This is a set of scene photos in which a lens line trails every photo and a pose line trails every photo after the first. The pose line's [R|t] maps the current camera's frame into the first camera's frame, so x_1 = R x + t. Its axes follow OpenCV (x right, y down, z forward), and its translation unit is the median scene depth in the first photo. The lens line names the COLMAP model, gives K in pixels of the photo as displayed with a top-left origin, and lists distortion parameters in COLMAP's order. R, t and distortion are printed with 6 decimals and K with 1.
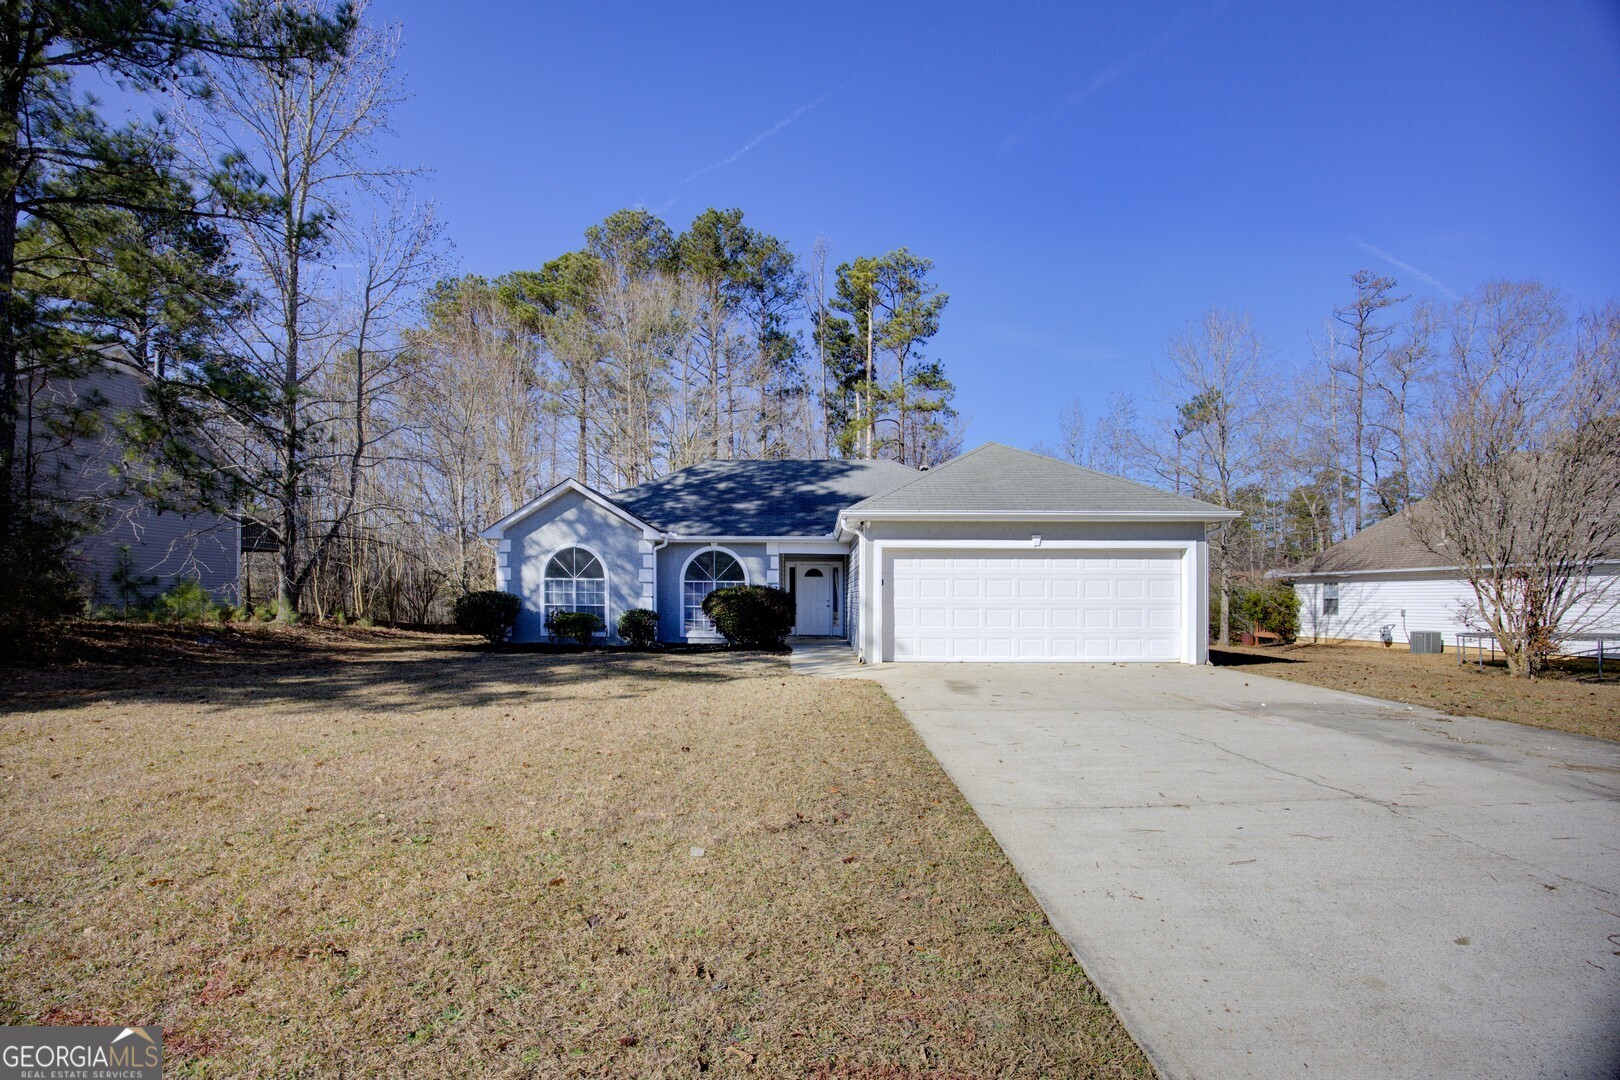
lens RADIAL K [[636.6, 0, 781.8], [0, 636.6, 571.6], [0, 0, 1]] dist [-0.050451, 0.002685]
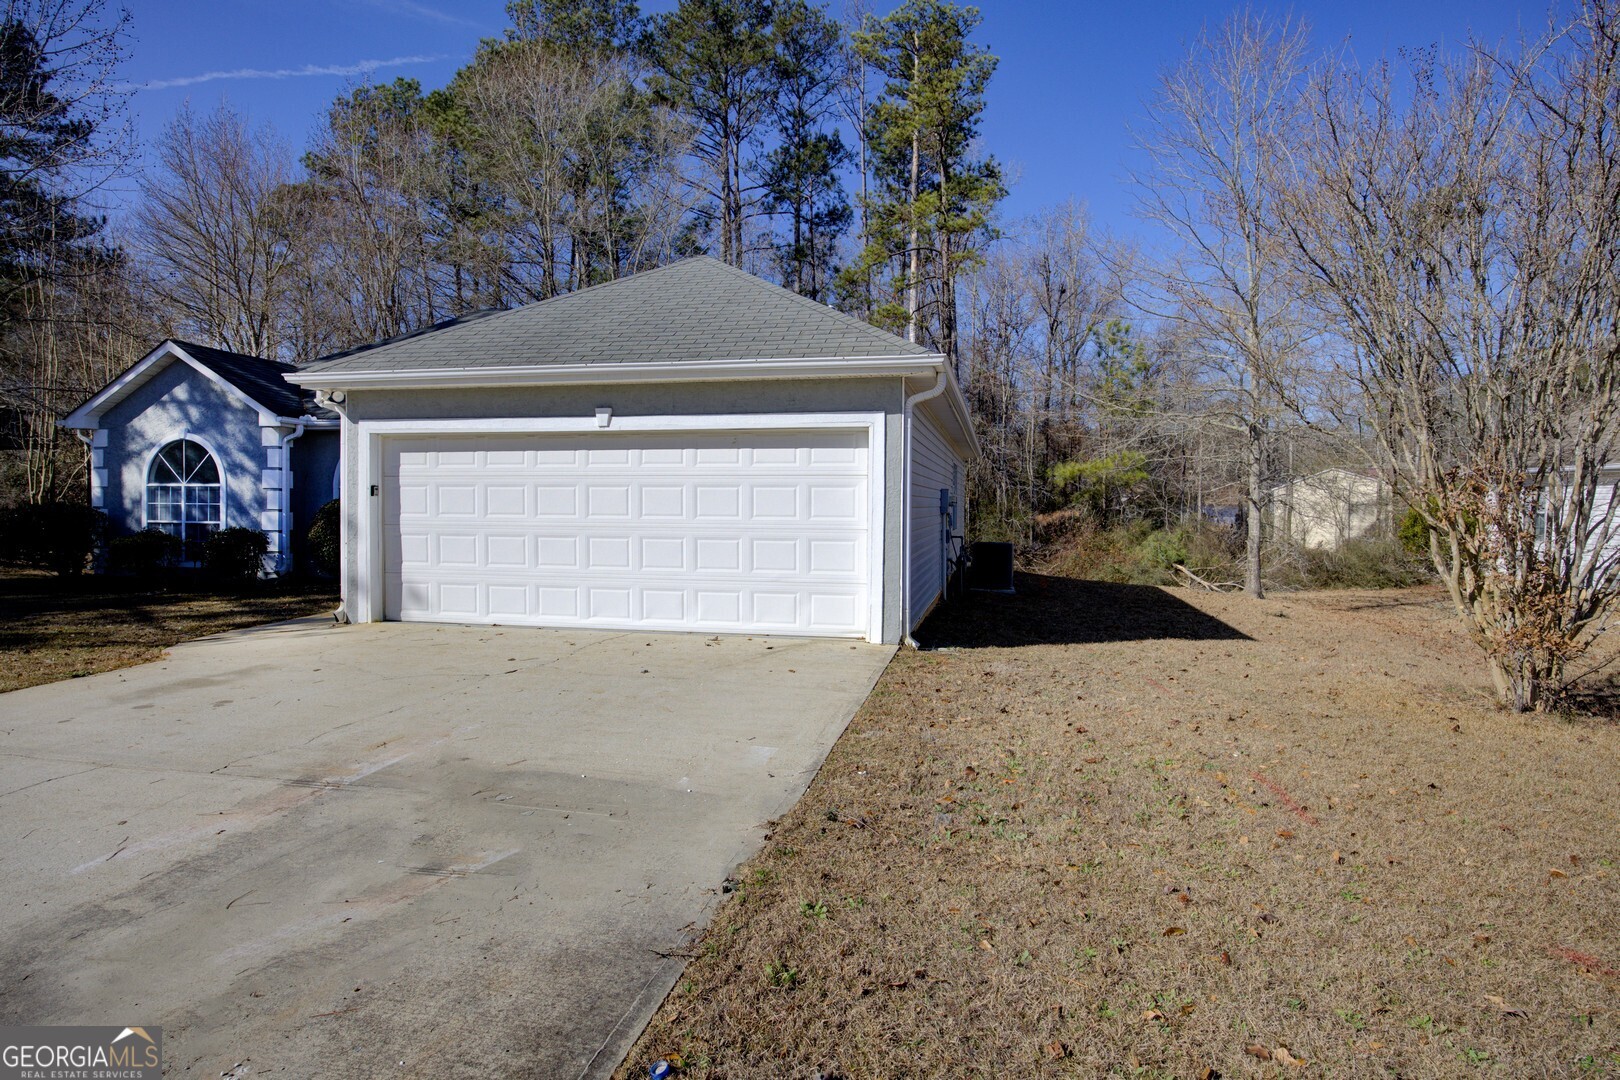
lens RADIAL K [[855.8, 0, 827.7], [0, 855.8, 471.1], [0, 0, 1]] dist [-0.036797, 0.005753]
pose [[0.990214, -0.004980, -0.139467, 0.502347], [0.004953, 0.999988, -0.000541, 0.000652], [0.139468, -0.000155, 0.990227, 0.184500]]
